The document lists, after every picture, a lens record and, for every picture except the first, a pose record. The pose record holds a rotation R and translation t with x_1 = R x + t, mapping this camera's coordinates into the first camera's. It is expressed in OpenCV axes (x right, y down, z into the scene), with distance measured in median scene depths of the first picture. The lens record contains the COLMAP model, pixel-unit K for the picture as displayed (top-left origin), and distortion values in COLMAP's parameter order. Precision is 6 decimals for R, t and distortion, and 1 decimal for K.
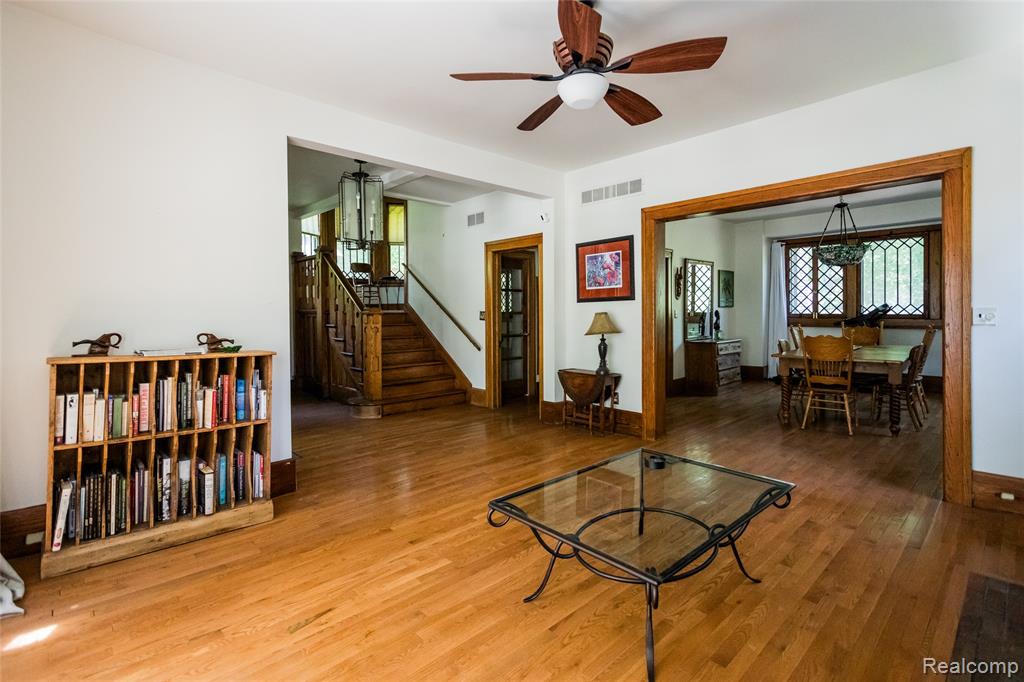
lens RADIAL K [[486.4, 0, 501.3], [0, 486.4, 306.7], [0, 0, 1]] dist [0.003542, 0.004429]
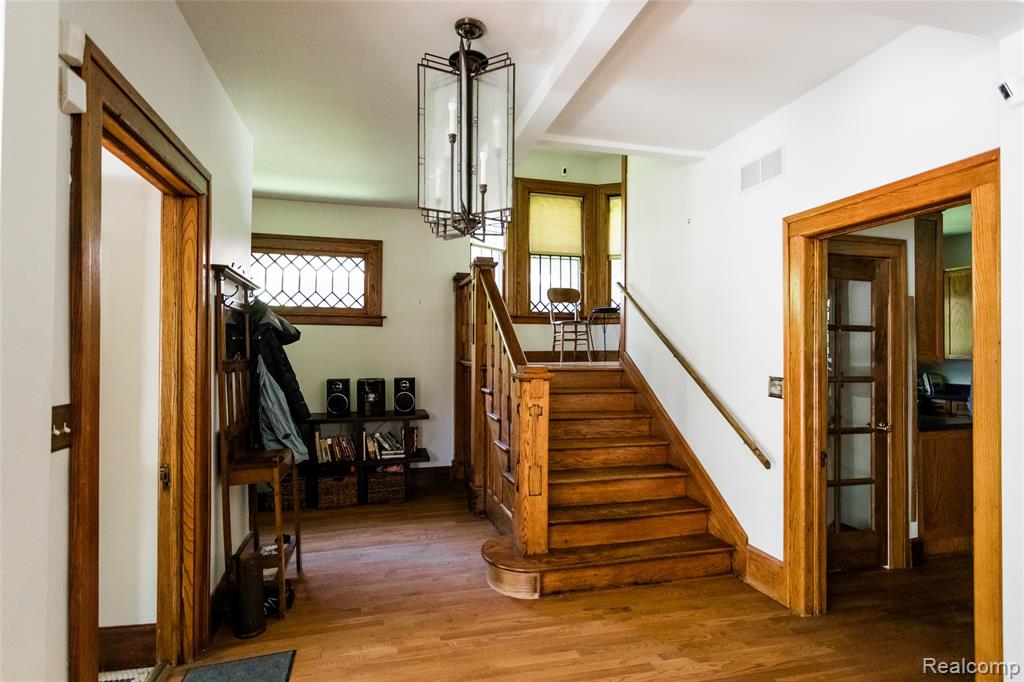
lens RADIAL K [[525.8, 0, 511.3], [0, 525.8, 346.0], [0, 0, 1]] dist [-0.002555, -0.000375]
pose [[0.885436, 0.008230, -0.464689, -0.029899], [-0.008597, 0.999962, 0.001330, -0.016772], [0.464682, 0.002817, 0.885473, 0.464079]]
